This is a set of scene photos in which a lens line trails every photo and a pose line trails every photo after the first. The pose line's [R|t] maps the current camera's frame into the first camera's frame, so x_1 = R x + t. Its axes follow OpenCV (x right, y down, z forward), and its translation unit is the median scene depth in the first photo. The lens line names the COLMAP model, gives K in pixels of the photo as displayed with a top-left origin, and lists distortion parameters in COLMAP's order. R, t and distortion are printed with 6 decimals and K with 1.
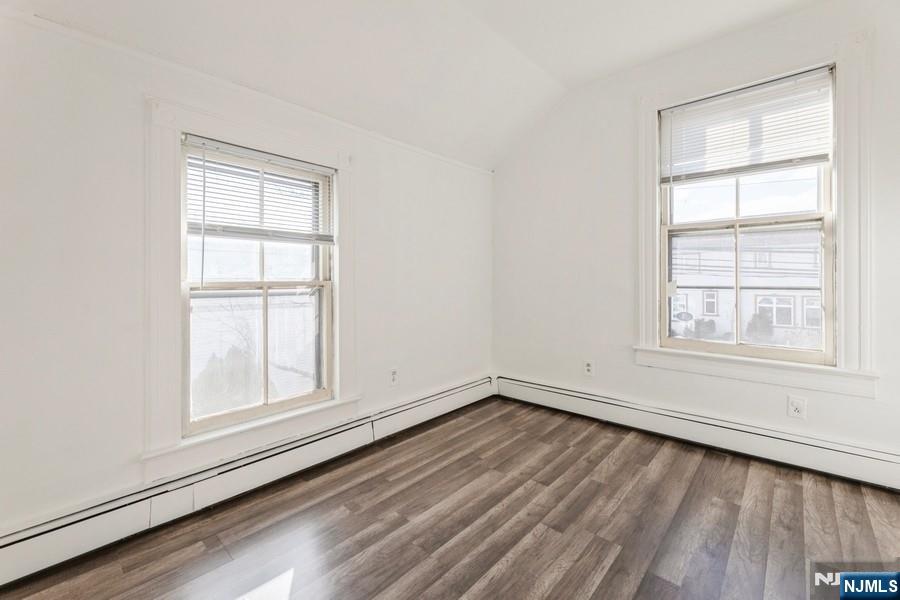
lens RADIAL K [[381.5, 0, 447.0], [0, 381.5, 287.4], [0, 0, 1]] dist [0.000062, -0.000049]
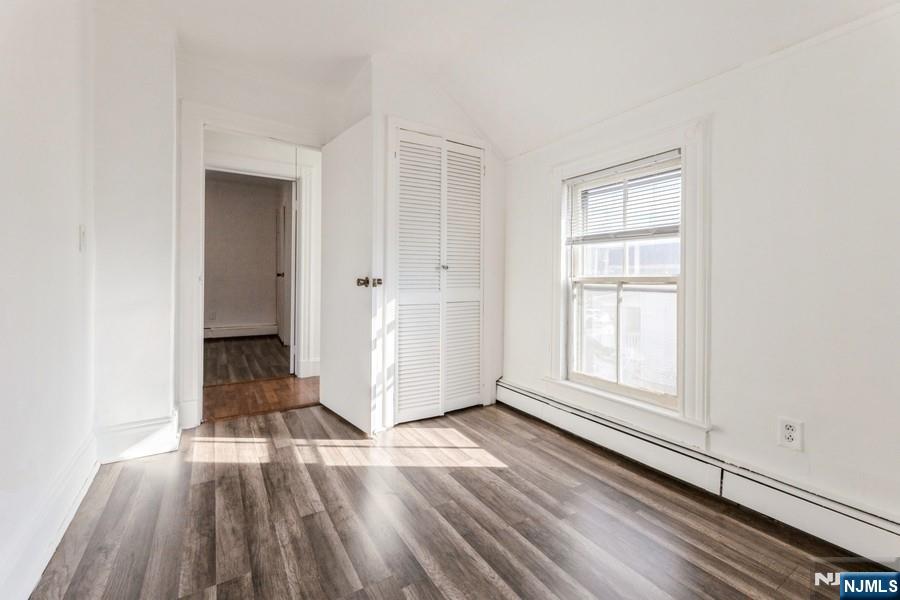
lens RADIAL K [[381.5, 0, 447.0], [0, 381.5, 287.4], [0, 0, 1]] dist [0.000062, -0.000049]
pose [[-0.274946, 0.033000, -0.960893, 0.840907], [-0.014272, 0.999161, 0.038398, -0.024378], [0.961354, 0.024272, -0.274244, 0.890527]]
